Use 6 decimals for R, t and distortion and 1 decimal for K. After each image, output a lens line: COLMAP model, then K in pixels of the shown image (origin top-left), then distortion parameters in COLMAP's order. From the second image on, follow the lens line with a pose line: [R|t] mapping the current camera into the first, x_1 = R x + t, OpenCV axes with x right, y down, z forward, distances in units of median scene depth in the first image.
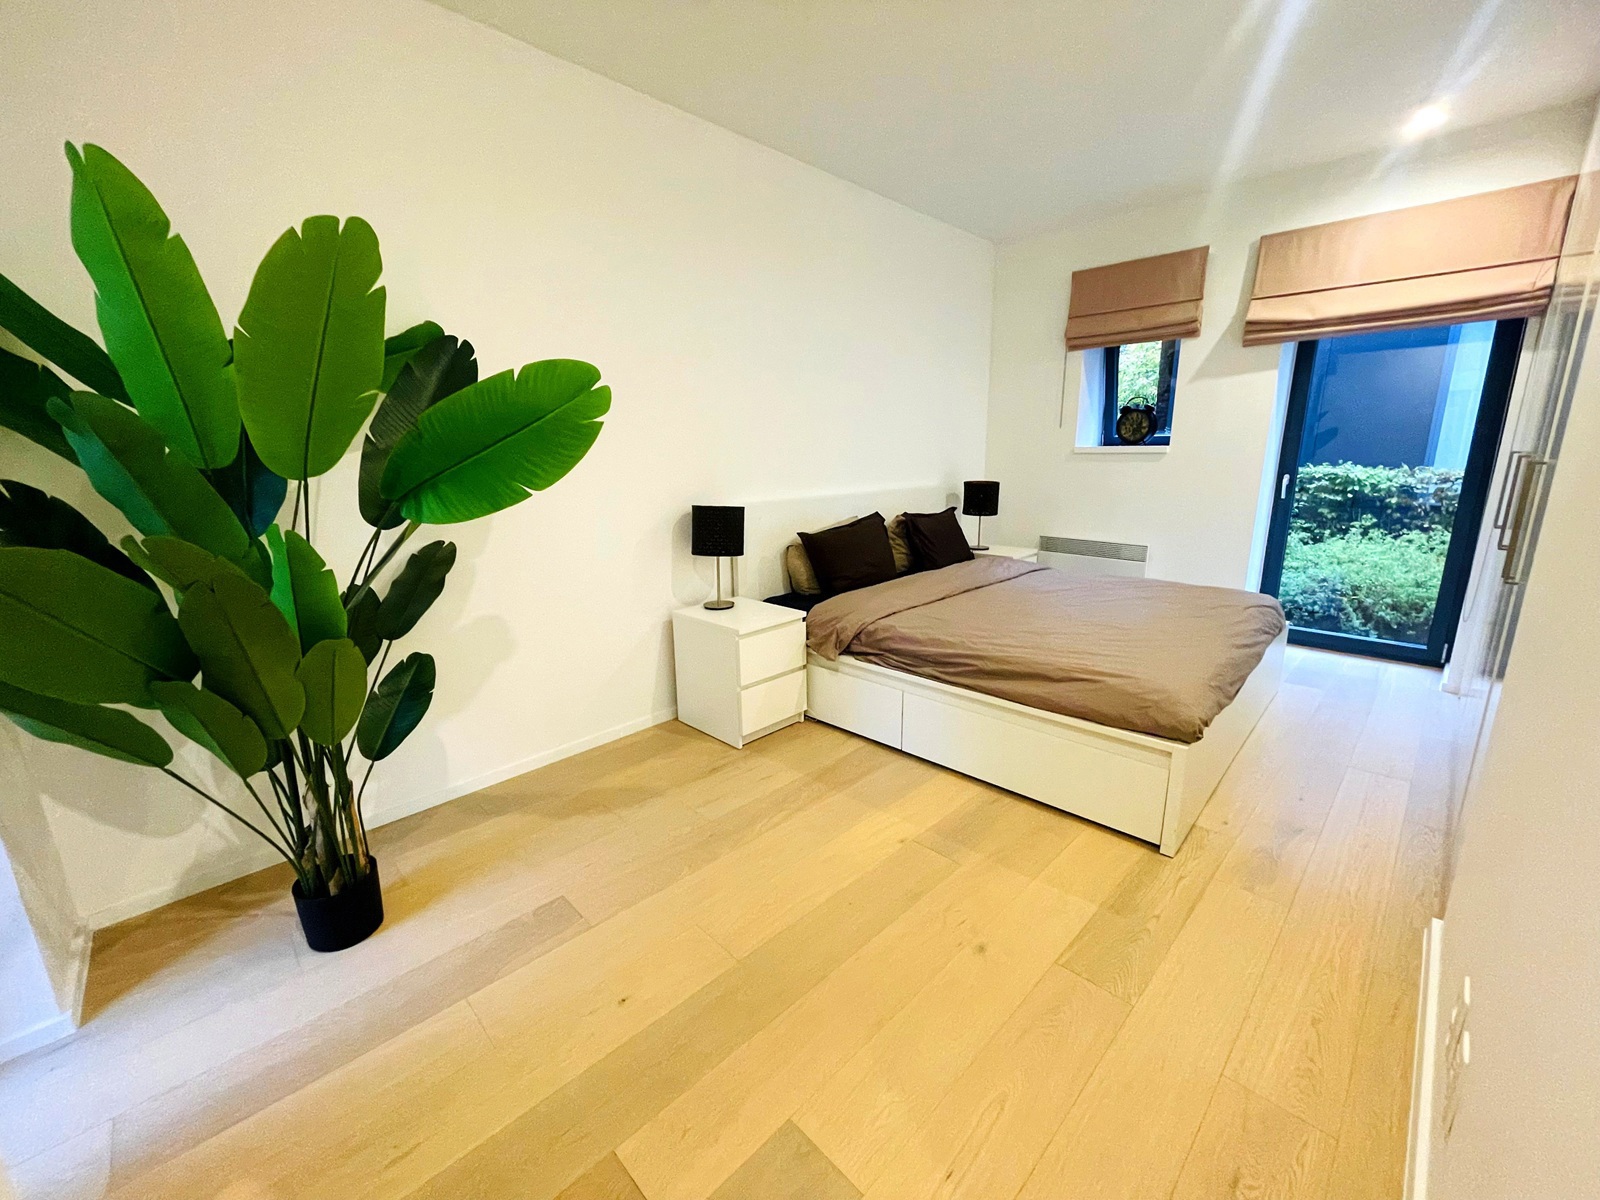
lens RADIAL K [[650.7, 0, 791.8], [0, 650.7, 598.0], [0, 0, 1]] dist [-0.003468, -0.000032]
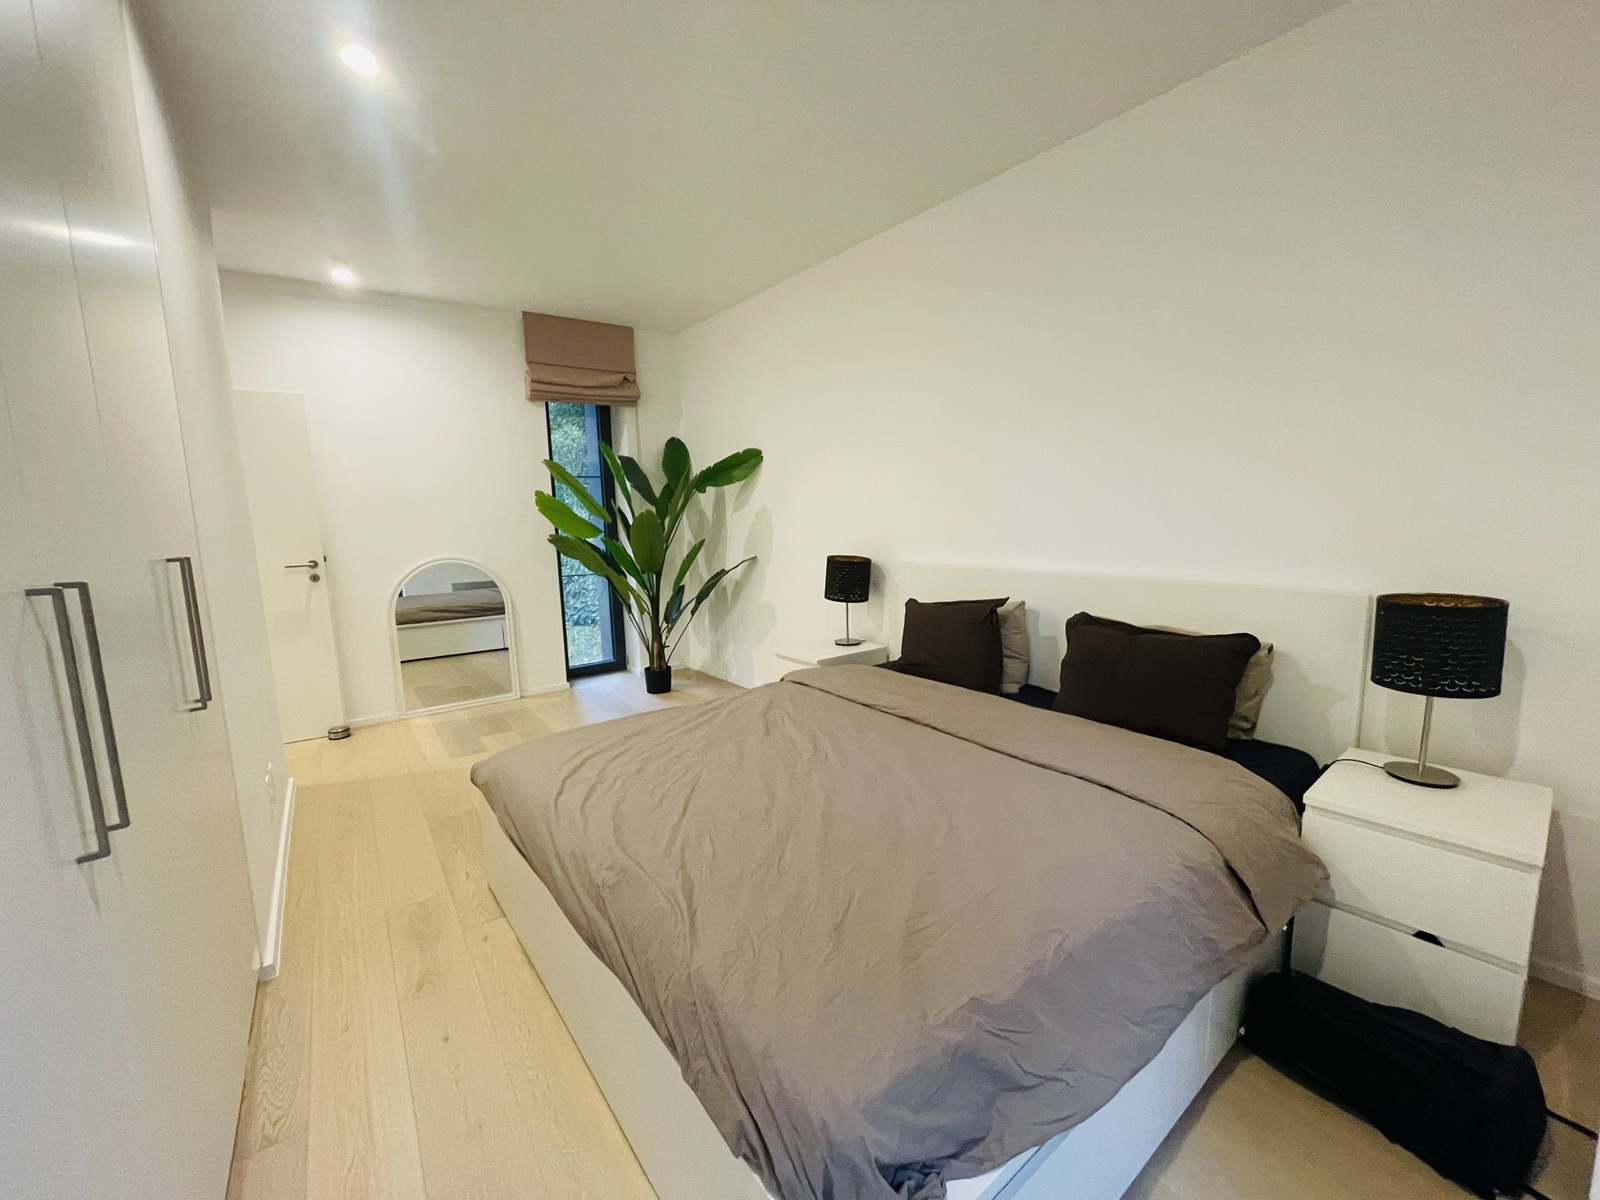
lens RADIAL K [[650.7, 0, 791.8], [0, 650.7, 598.0], [0, 0, 1]] dist [-0.003468, -0.000032]
pose [[-0.161362, 0.139374, -0.977004, 1.034489], [-0.200741, 0.964646, 0.170766, -0.247777], [0.966264, 0.223680, -0.127679, 1.045058]]
